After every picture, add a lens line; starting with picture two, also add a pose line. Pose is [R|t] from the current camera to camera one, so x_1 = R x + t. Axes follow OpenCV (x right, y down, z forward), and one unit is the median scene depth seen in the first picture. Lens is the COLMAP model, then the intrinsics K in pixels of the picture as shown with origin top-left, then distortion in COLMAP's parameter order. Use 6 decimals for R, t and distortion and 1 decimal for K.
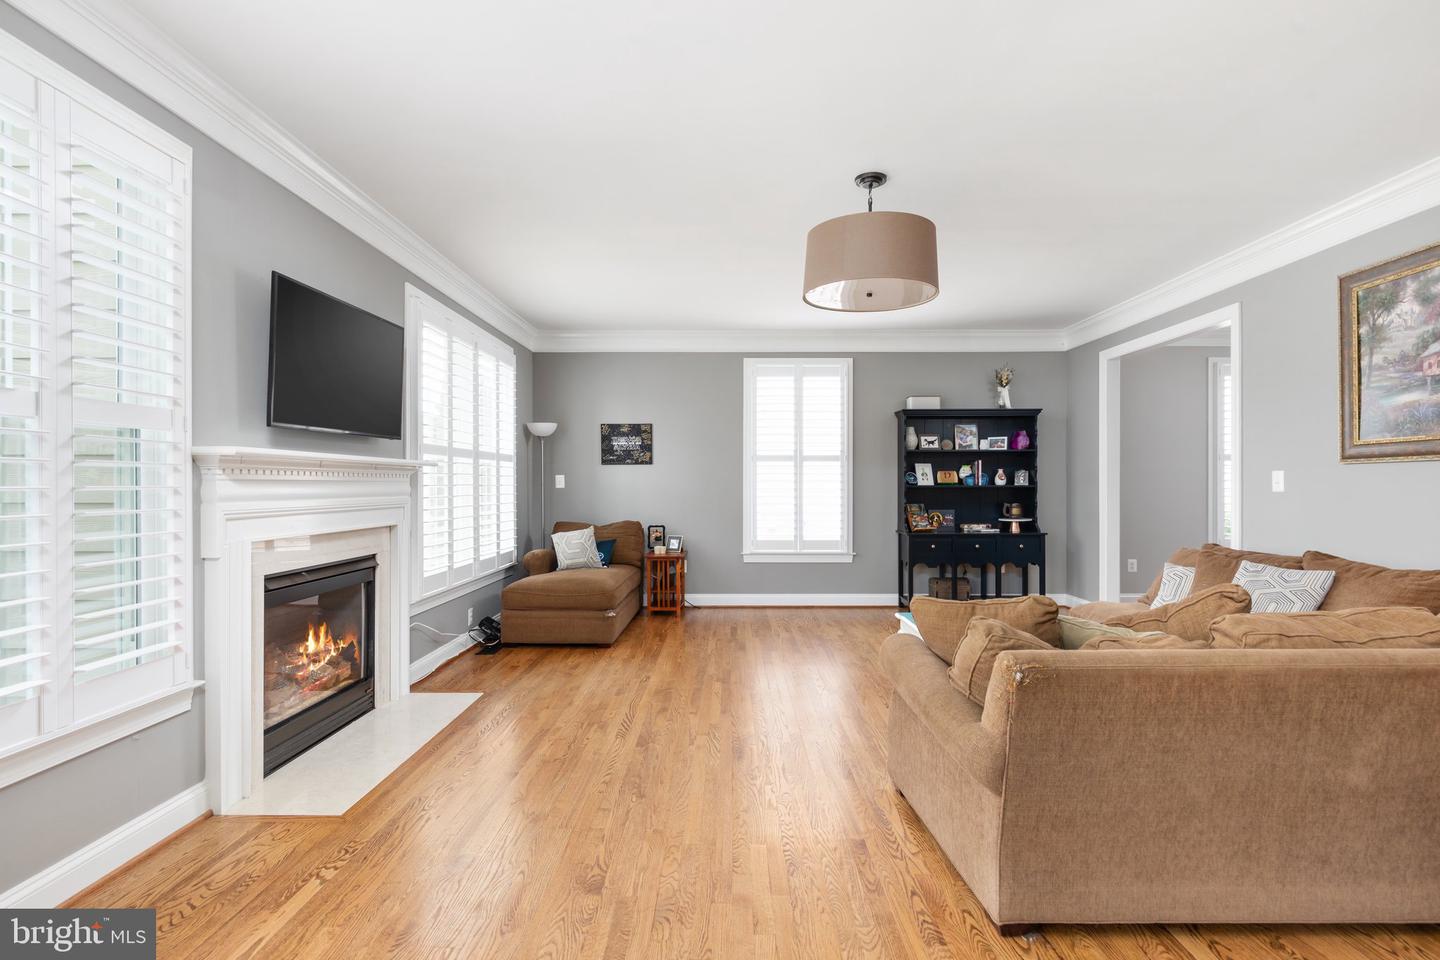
lens RADIAL K [[712.3, 0, 720.0], [0, 712.3, 480.0], [0, 0, 1]] dist [-0.002595, -0.000440]
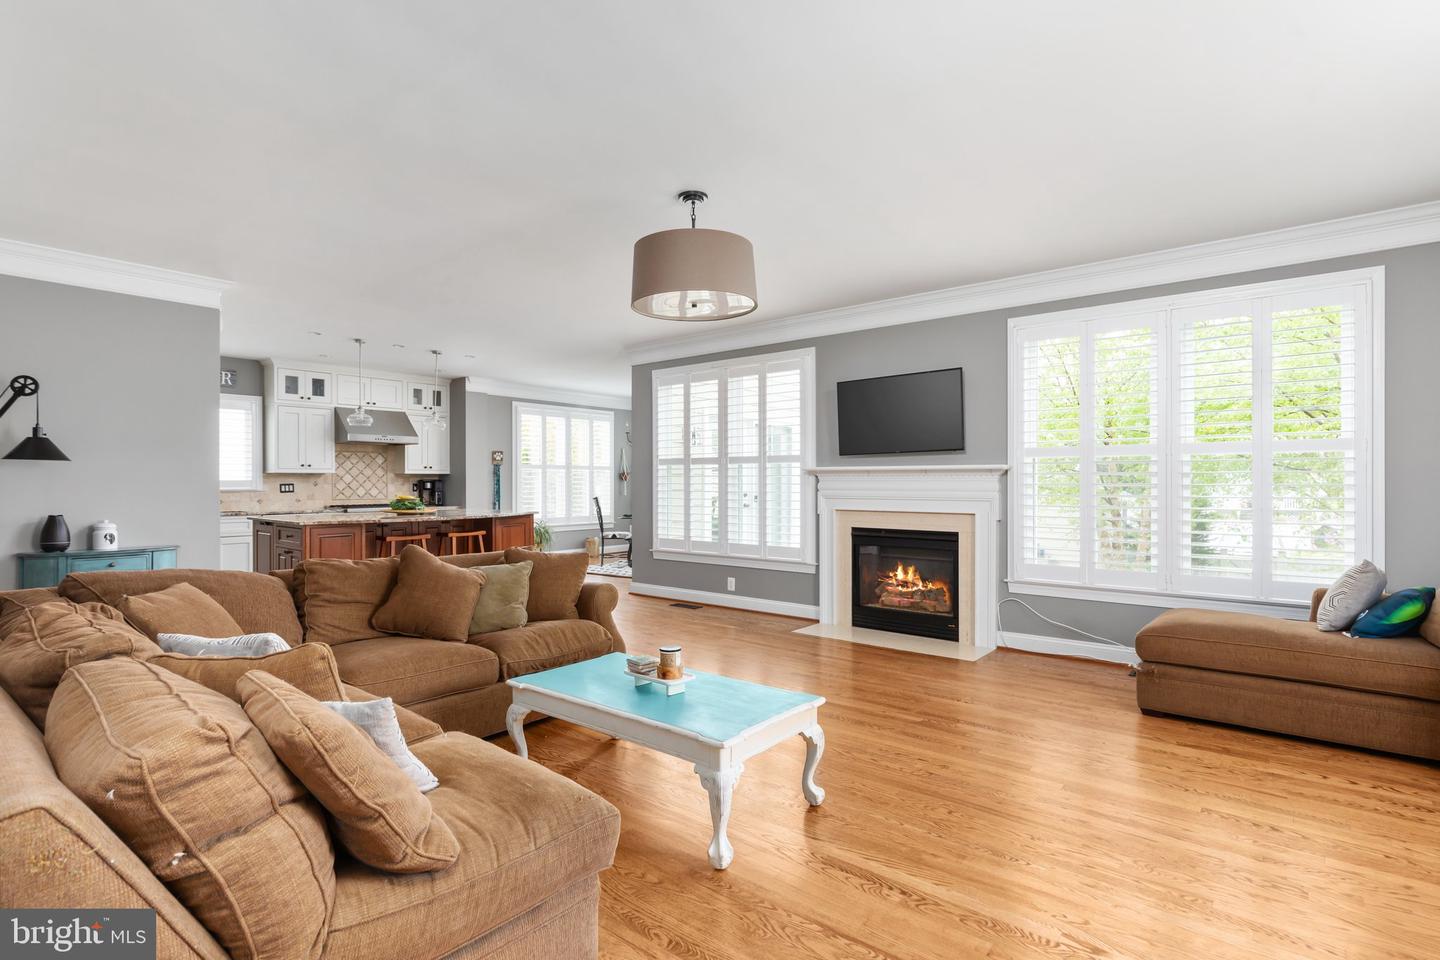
lens RADIAL K [[712.3, 0, 720.0], [0, 712.3, 480.0], [0, 0, 1]] dist [-0.002595, -0.000440]
pose [[-0.644976, -0.004848, -0.764187, 1.036263], [-0.003323, 0.999988, -0.003540, 0.008316], [0.764195, 0.000256, -0.644985, 1.791076]]
